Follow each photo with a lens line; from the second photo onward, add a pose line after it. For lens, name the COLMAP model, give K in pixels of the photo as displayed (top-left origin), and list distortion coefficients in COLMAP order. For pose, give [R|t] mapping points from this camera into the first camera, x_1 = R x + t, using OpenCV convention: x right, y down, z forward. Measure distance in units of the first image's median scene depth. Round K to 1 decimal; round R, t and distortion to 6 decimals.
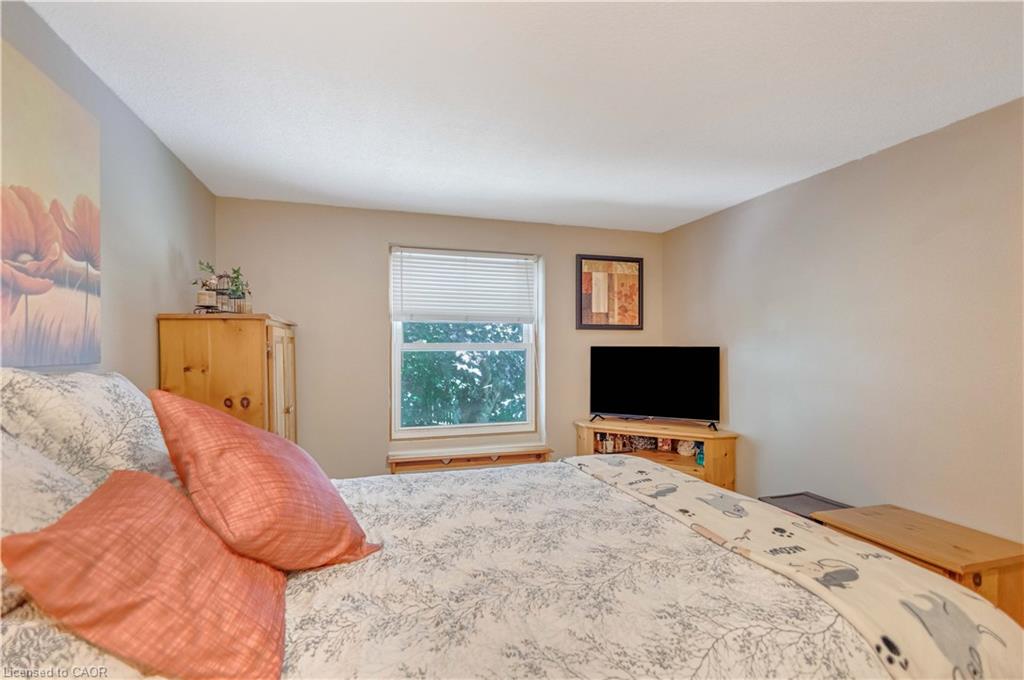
lens RADIAL K [[482.7, 0, 514.3], [0, 482.7, 340.4], [0, 0, 1]] dist [0.011083, -0.000475]
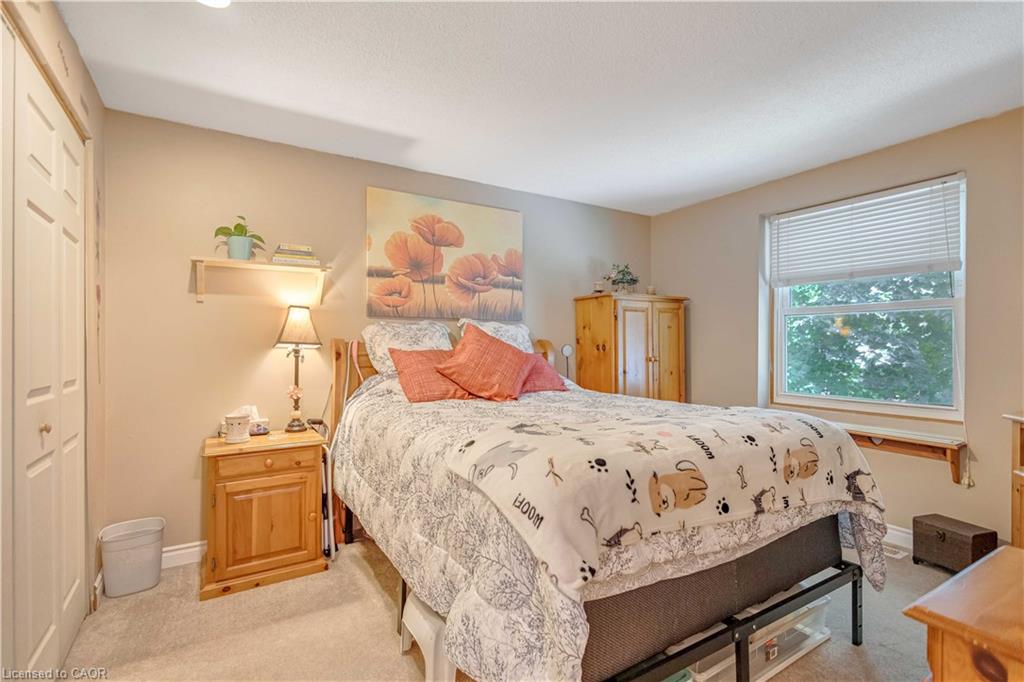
lens RADIAL K [[482.7, 0, 514.3], [0, 482.7, 341.4], [0, 0, 1]] dist [0.011083, -0.000475]
pose [[0.250670, -0.003793, -0.968065, 1.330359], [0.014928, 0.999889, -0.000052, 0.145109], [0.967957, -0.014438, 0.250699, 0.416859]]
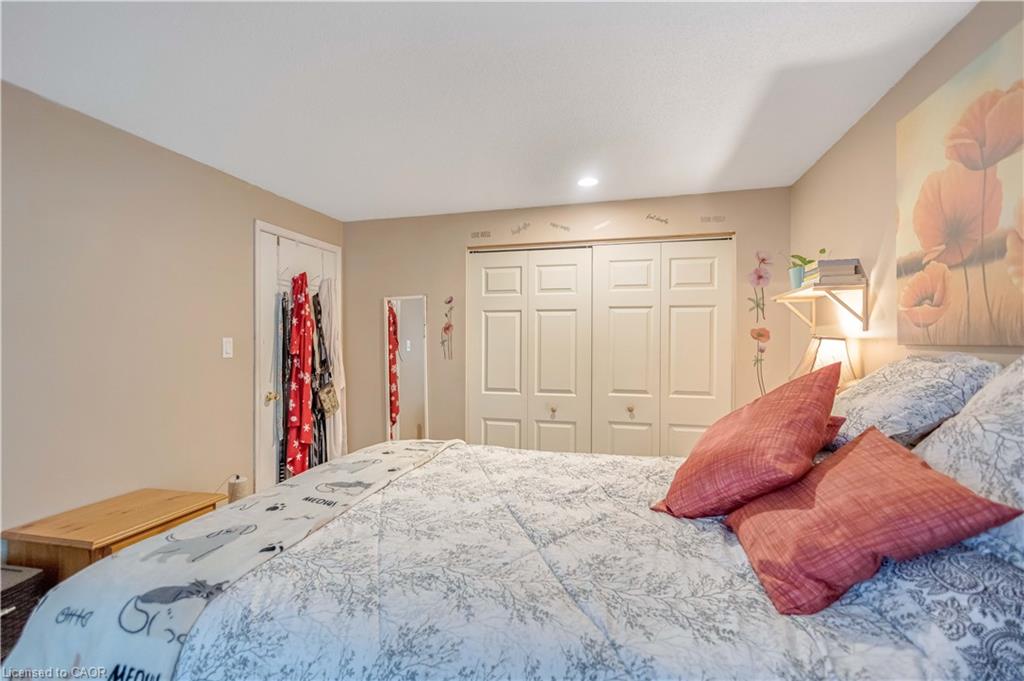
lens RADIAL K [[481.3, 0, 518.8], [0, 481.3, 342.4], [0, 0, 1]] dist [0.009236, -0.000164]
pose [[-0.858722, -0.010281, 0.512339, -0.448383], [-0.015039, 0.999874, -0.005142, 0.050139], [-0.512221, -0.012121, -0.858768, 1.702140]]
